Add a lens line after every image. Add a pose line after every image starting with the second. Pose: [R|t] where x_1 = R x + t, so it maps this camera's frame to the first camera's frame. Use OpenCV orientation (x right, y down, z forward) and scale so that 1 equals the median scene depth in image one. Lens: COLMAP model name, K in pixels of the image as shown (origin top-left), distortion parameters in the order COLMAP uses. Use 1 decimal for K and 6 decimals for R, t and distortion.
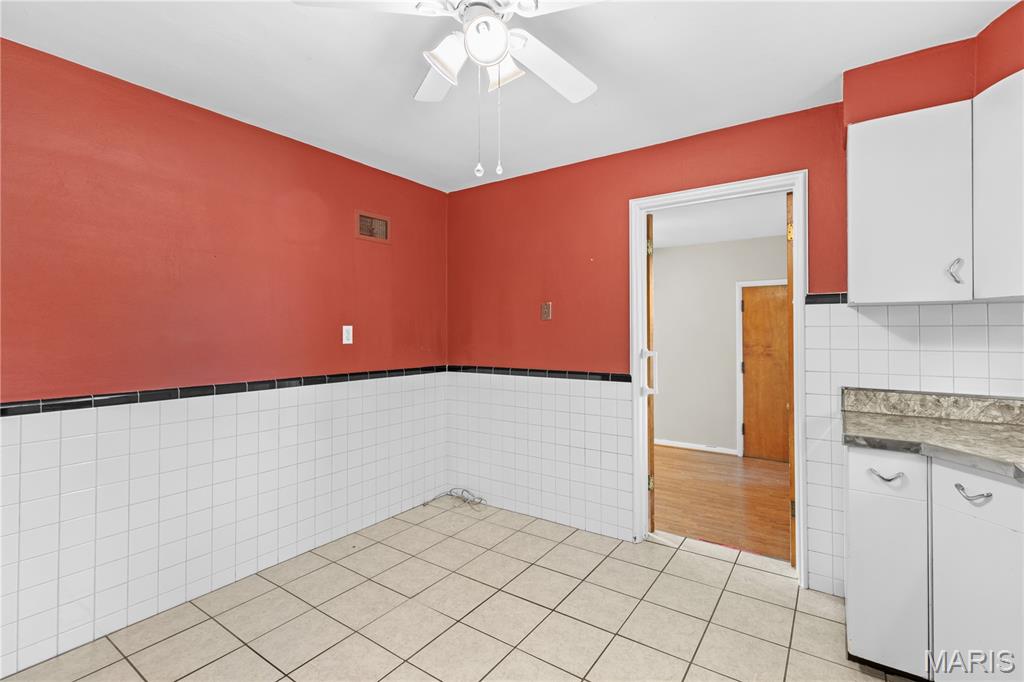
lens RADIAL K [[467.4, 0, 513.0], [0, 467.4, 333.2], [0, 0, 1]] dist [-0.002953, -0.000771]
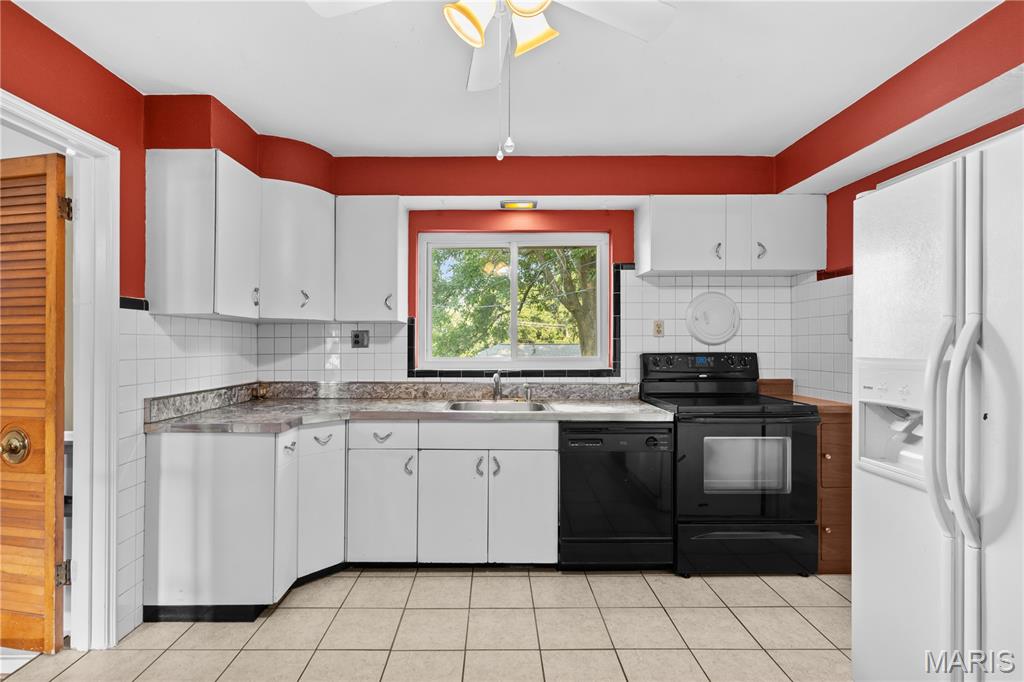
lens RADIAL K [[467.4, 0, 492.8], [0, 467.4, 342.1], [0, 0, 1]] dist [-0.002953, -0.000771]
pose [[-0.558232, 0.005089, 0.829669, -0.494208], [0.008898, 0.999960, -0.000146, 0.007520], [-0.829637, 0.007301, -0.558255, 0.994004]]
